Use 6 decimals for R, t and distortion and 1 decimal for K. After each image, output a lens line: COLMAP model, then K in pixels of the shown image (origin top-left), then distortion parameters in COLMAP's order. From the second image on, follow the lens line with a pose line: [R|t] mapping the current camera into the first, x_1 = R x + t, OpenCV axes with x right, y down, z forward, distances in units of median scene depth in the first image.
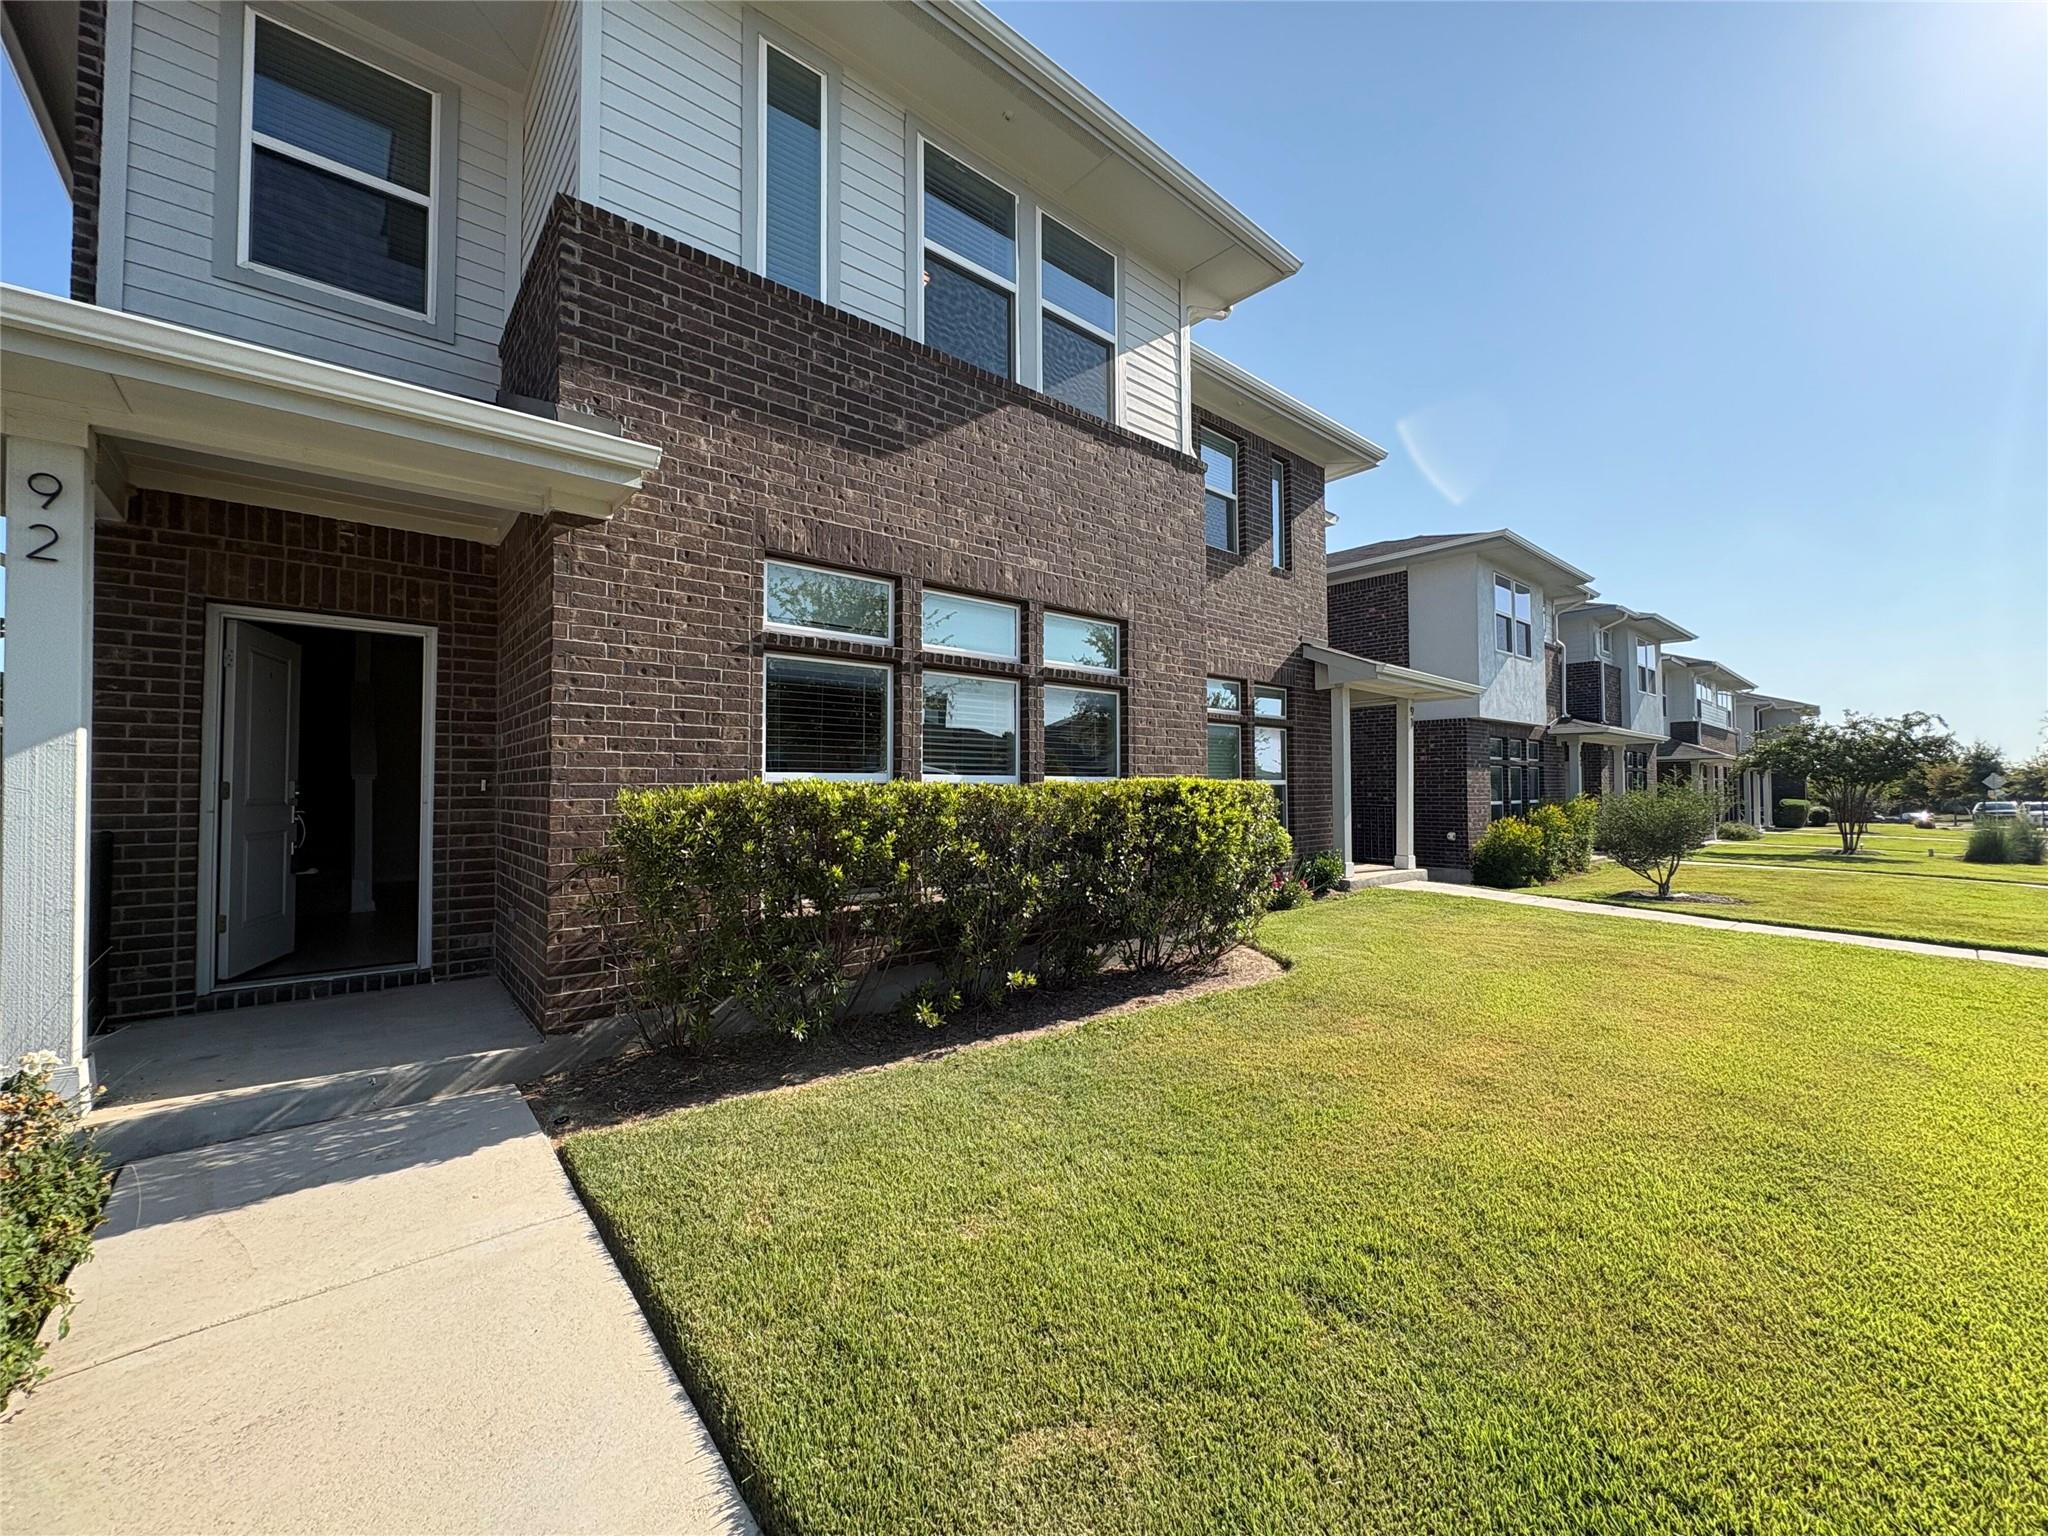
lens RADIAL K [[812.4, 0, 1020.8], [0, 812.4, 764.0], [0, 0, 1]] dist [0.000475, 0.000492]
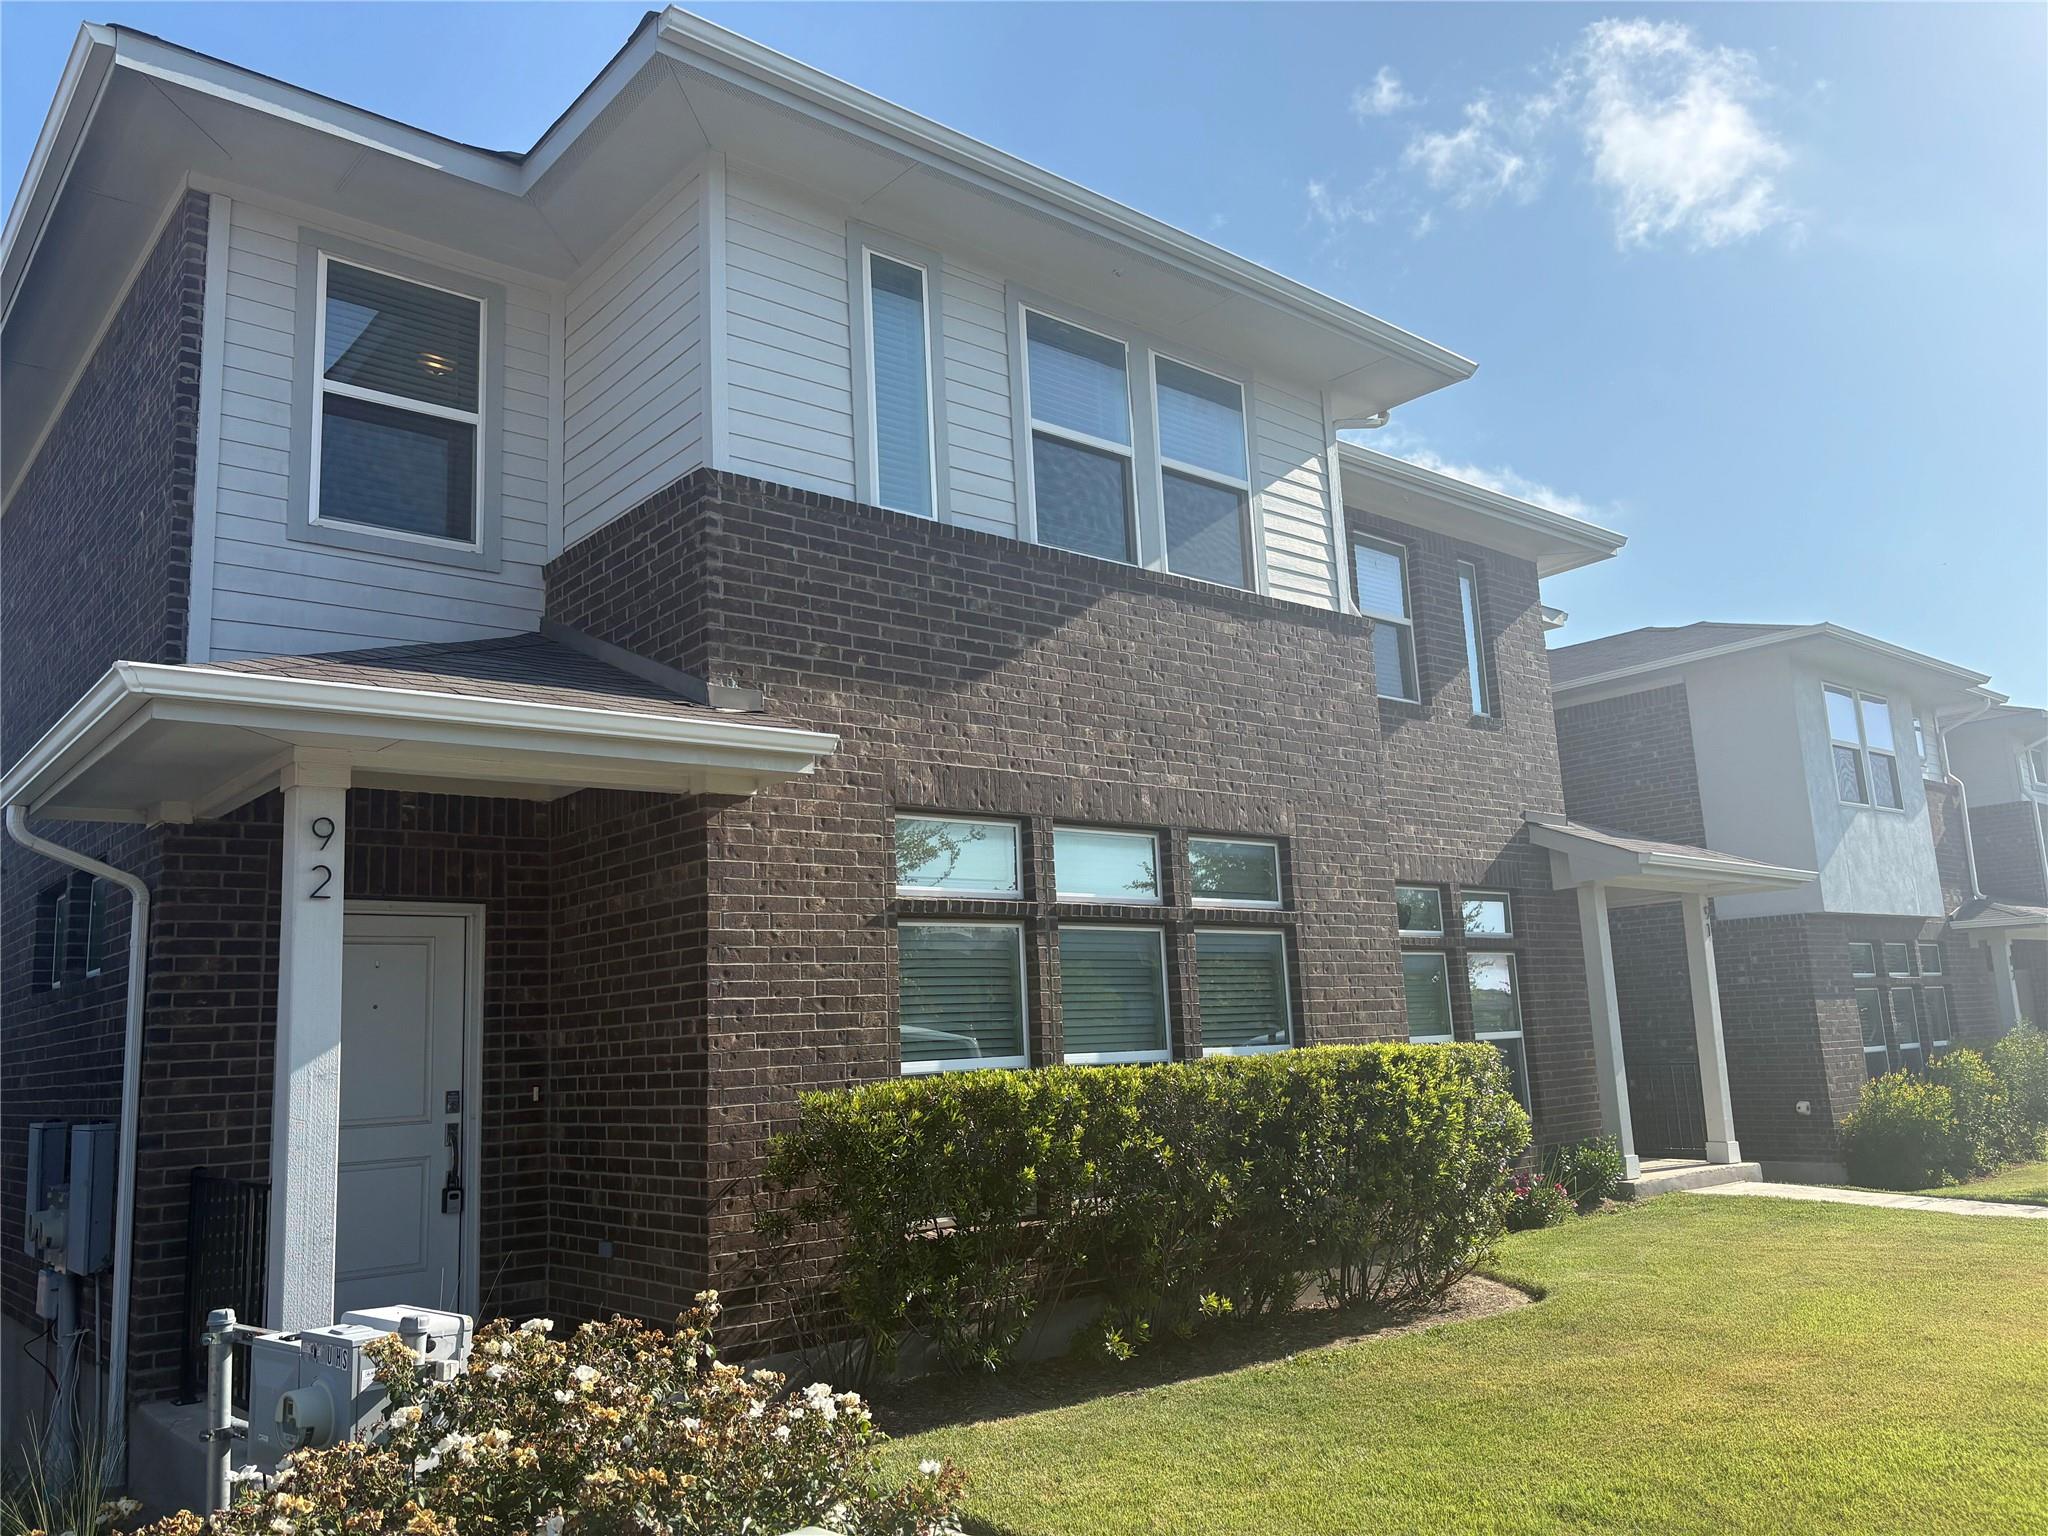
lens RADIAL K [[1547.7, 0, 1010.0], [0, 1547.7, 762.8], [0, 0, 1]] dist [0.046895, -0.046711]
pose [[0.999084, -0.042774, 0.001500, -0.183277], [0.042513, 0.987703, -0.150451, -0.050164], [0.004954, 0.150377, 0.988616, -0.646059]]
